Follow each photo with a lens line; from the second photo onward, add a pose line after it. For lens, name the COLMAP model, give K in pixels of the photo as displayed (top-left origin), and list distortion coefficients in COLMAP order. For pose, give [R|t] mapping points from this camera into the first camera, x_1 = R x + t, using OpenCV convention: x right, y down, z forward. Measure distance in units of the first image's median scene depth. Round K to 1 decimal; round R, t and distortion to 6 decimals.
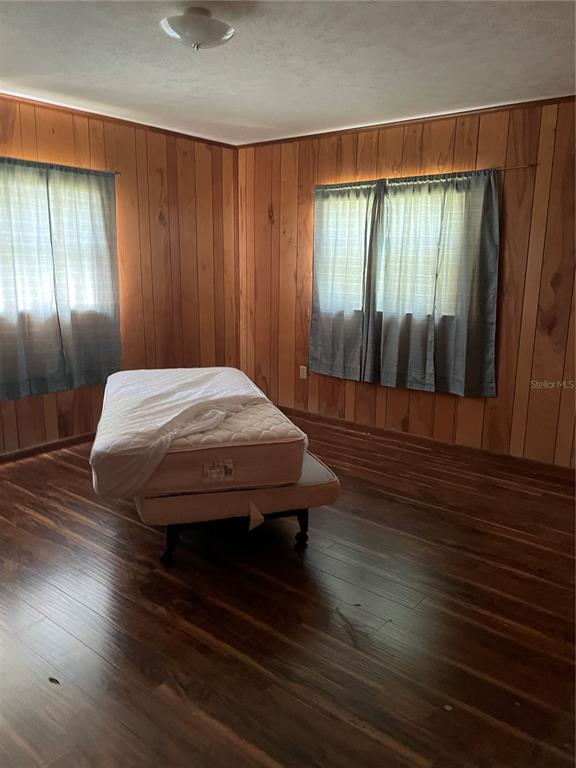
lens RADIAL K [[579.0, 0, 287.1], [0, 579.0, 383.6], [0, 0, 1]] dist [0.091294, -0.118735]
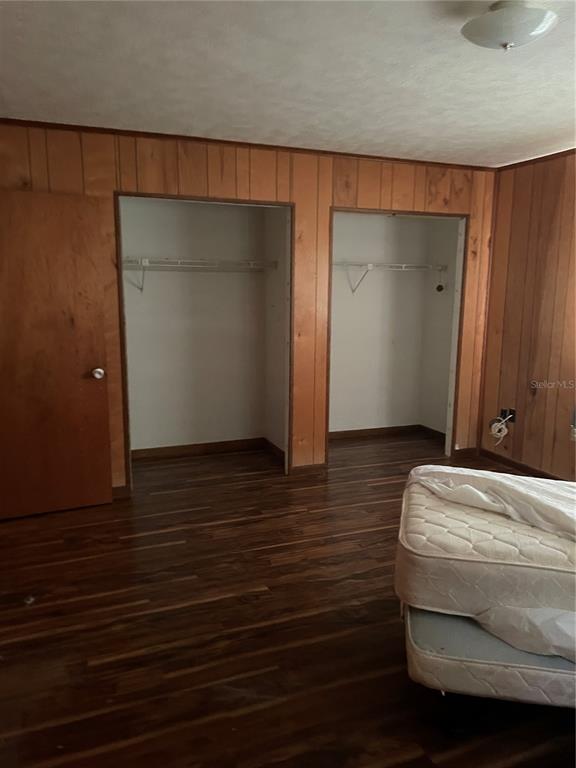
lens RADIAL K [[579.0, 0, 286.5], [0, 579.0, 385.0], [0, 0, 1]] dist [0.091294, -0.118735]
pose [[-0.493390, 0.125995, -0.860635, 0.885065], [-0.196592, 0.947696, 0.251444, -0.316060], [0.847301, 0.293253, -0.442814, 1.434739]]
